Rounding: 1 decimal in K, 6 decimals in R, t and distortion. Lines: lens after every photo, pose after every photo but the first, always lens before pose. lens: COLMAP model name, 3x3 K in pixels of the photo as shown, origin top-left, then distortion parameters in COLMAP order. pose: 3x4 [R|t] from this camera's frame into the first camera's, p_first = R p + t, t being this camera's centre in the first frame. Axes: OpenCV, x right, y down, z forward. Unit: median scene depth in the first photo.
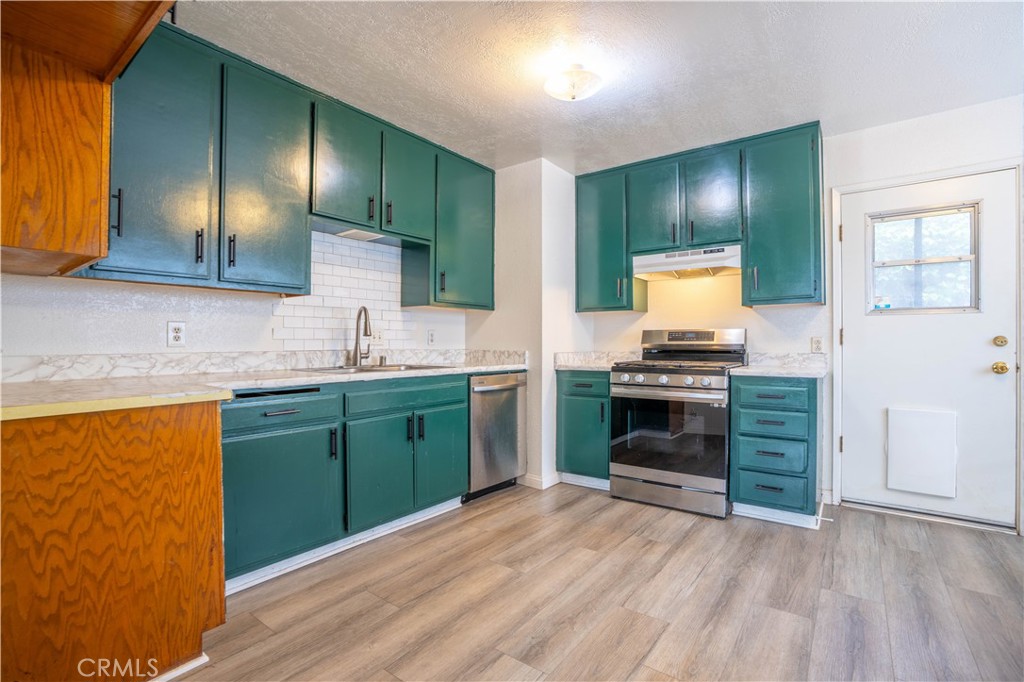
lens RADIAL K [[475.2, 0, 512.0], [0, 475.2, 341.0], [0, 0, 1]] dist [-0.001787, -0.000175]
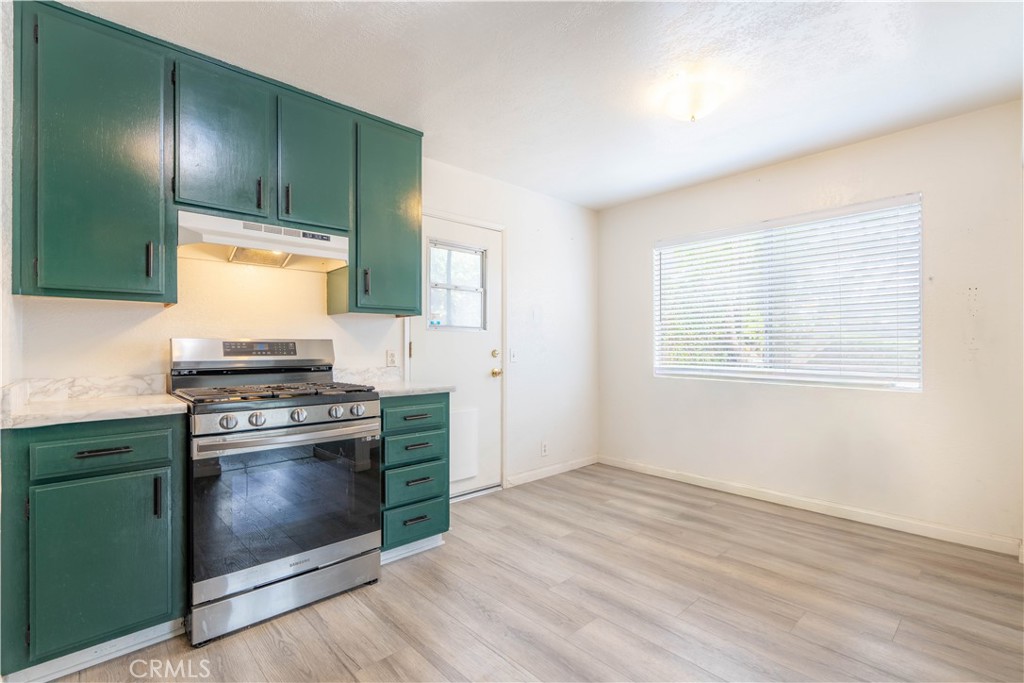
lens RADIAL K [[472.3, 0, 509.5], [0, 472.3, 346.8], [0, 0, 1]] dist [-0.000266, 0.000061]
pose [[0.197117, 0.002155, 0.980378, -0.297815], [-0.000292, 0.999998, -0.002139, -0.014629], [-0.980380, 0.000135, 0.197117, 0.649998]]
